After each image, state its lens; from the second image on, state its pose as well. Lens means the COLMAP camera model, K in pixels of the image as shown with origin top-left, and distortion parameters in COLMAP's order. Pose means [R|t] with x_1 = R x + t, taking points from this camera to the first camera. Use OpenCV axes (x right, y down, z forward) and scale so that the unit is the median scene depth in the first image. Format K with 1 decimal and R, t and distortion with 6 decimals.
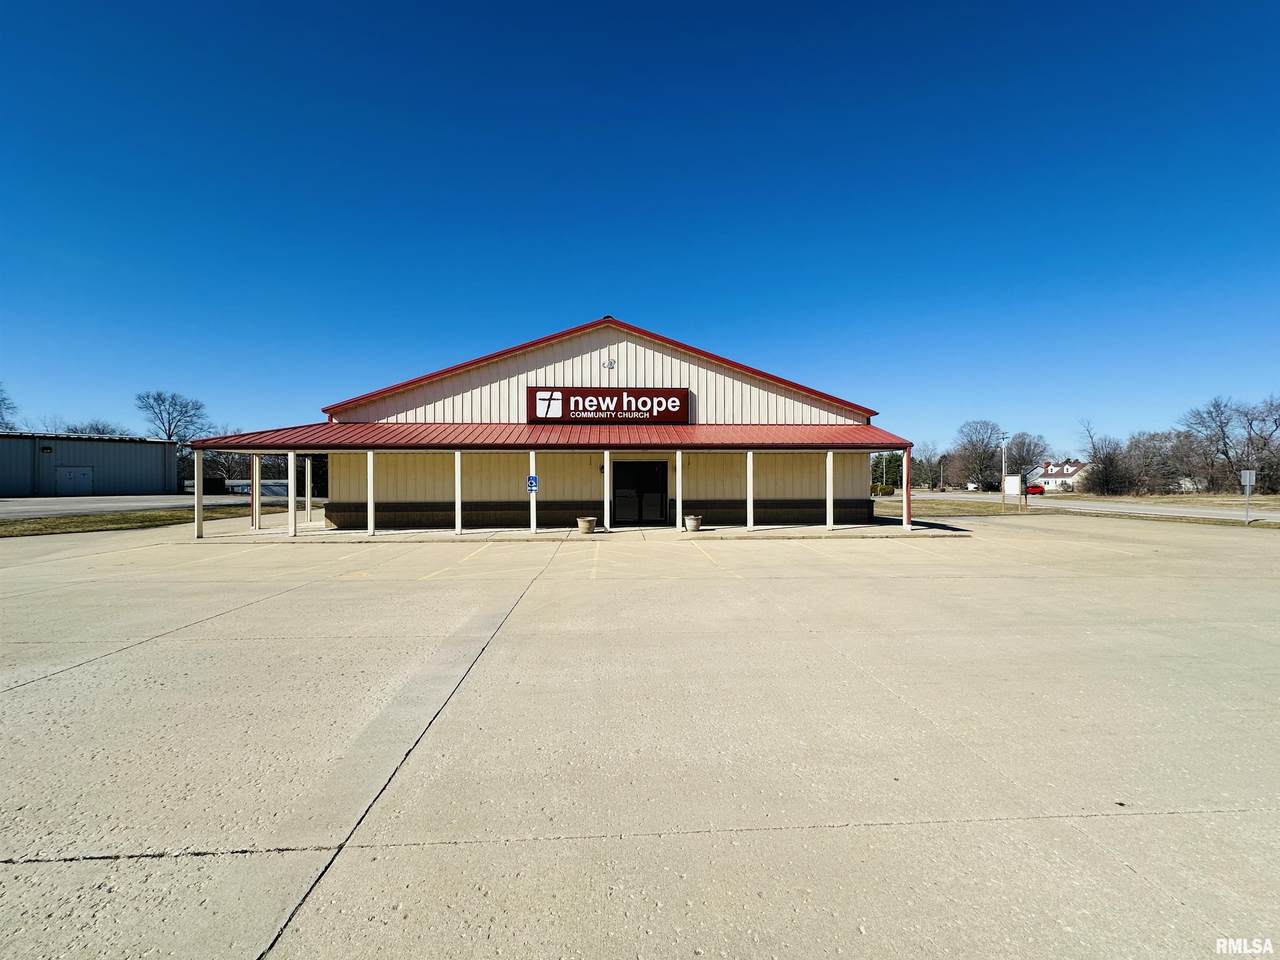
lens RADIAL K [[511.4, 0, 640.9], [0, 511.4, 481.0], [0, 0, 1]] dist [-0.002760, 0.000897]
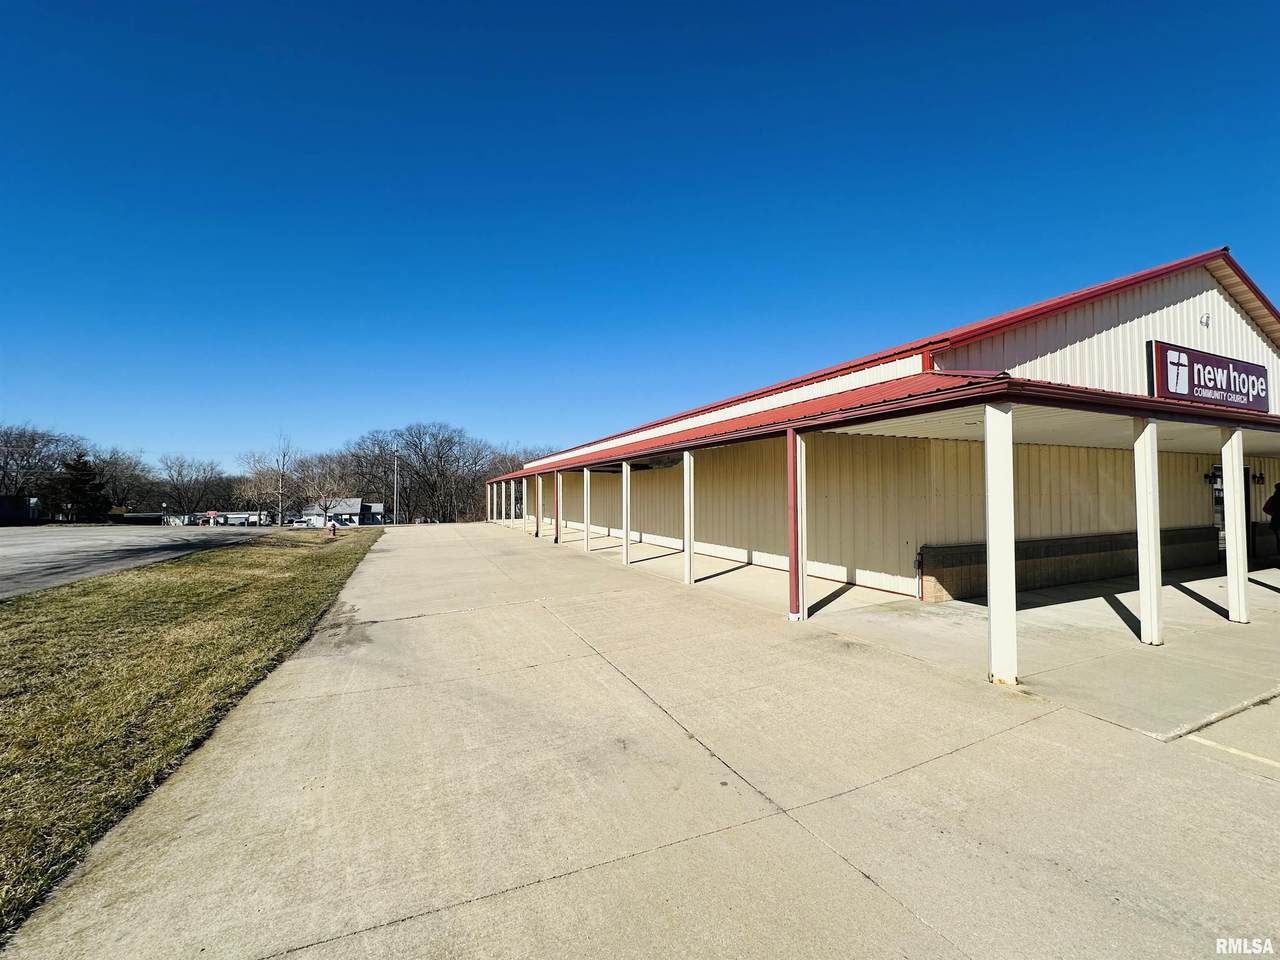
lens RADIAL K [[511.4, 0, 640.6], [0, 511.4, 478.9], [0, 0, 1]] dist [-0.002760, 0.000897]
pose [[0.942284, 0.006538, 0.334752, -0.990026], [0.003035, 0.999601, -0.028066, -0.006619], [-0.334802, 0.027462, 0.941888, 0.638558]]
